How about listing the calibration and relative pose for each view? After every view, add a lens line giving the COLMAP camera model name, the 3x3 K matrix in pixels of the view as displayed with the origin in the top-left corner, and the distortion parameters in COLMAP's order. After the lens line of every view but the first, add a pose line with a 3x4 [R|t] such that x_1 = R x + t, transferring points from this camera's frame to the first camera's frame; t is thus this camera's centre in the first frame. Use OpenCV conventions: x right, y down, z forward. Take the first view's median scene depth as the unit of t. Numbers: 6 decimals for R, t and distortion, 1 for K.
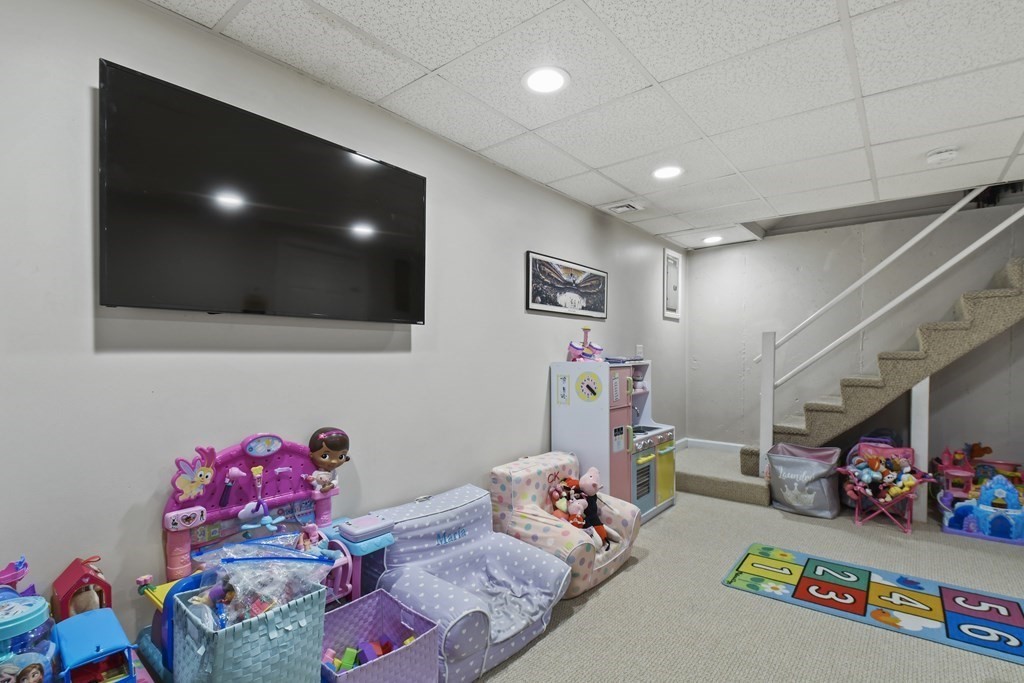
lens RADIAL K [[486.1, 0, 506.7], [0, 486.1, 354.0], [0, 0, 1]] dist [0.021495, -0.000055]
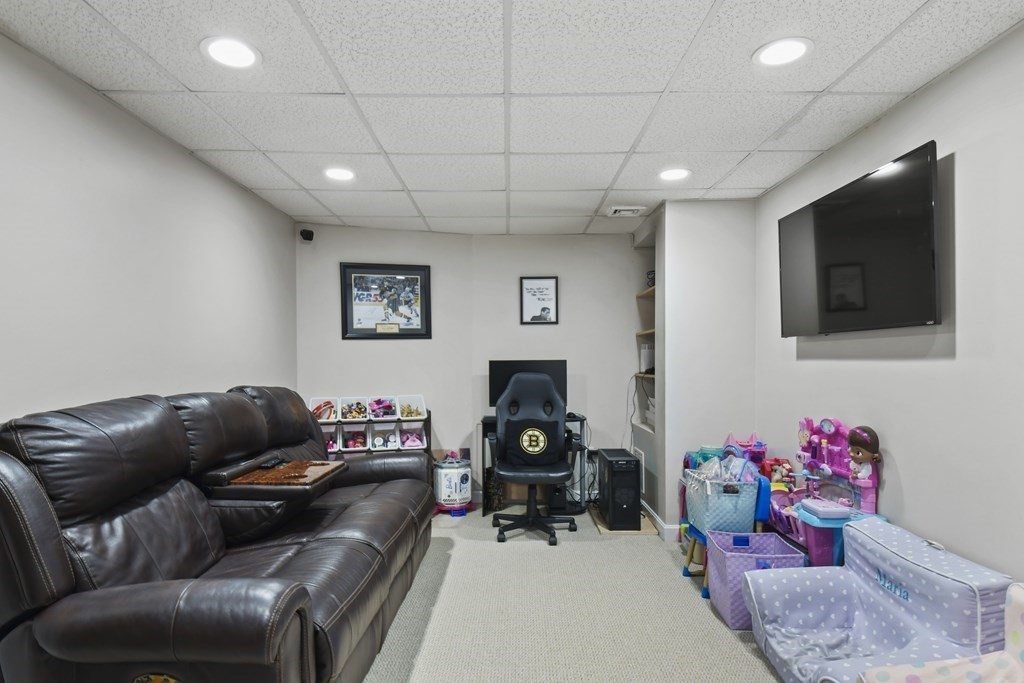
lens RADIAL K [[588.7, 0, 512.0], [0, 588.7, 341.5], [0, 0, 1]] dist [0.046557, -0.047633]
pose [[-0.776198, -0.024508, -0.630012, 1.095667], [-0.007366, 0.999529, -0.029807, 0.000552], [0.630446, -0.018495, -0.776013, 1.487654]]
